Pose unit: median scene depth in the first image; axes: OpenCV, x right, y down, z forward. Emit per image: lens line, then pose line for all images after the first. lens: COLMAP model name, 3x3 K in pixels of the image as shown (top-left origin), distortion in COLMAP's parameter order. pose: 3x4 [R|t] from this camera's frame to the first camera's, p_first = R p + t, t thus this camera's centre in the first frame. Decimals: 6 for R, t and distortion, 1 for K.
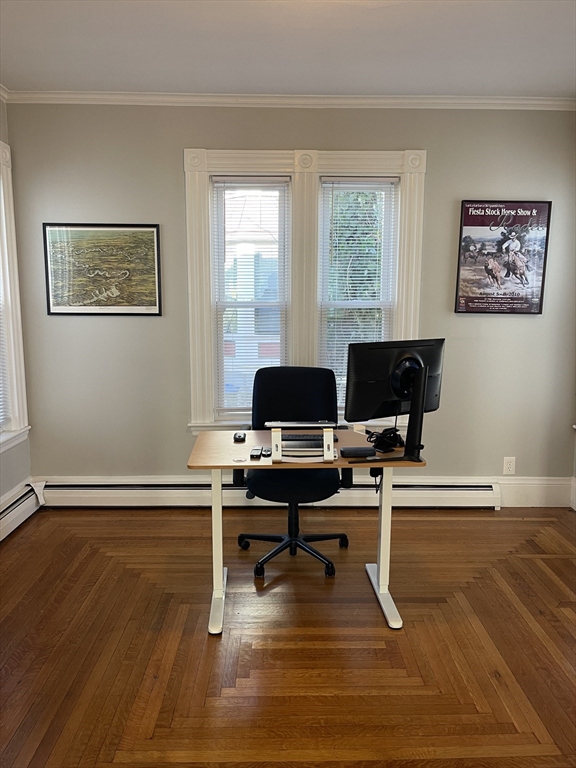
lens RADIAL K [[581.6, 0, 291.0], [0, 581.6, 381.9], [0, 0, 1]] dist [0.042710, -0.044648]
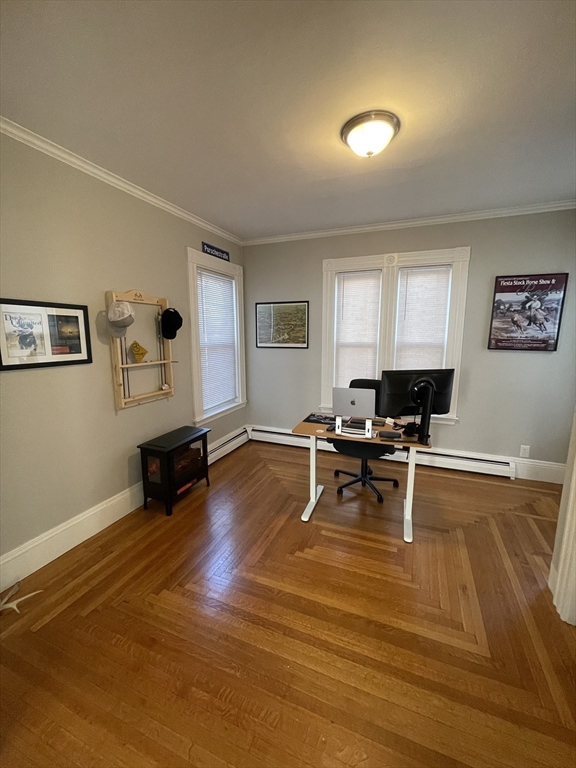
lens RADIAL K [[310.1, 0, 292.7], [0, 310.1, 382.9], [0, 0, 1]] dist [-0.002803, 0.000016]
pose [[0.921984, 0.056555, -0.383075, 0.130654], [-0.049888, 0.998381, 0.027324, -0.026990], [0.384000, -0.006081, 0.923313, 0.042536]]
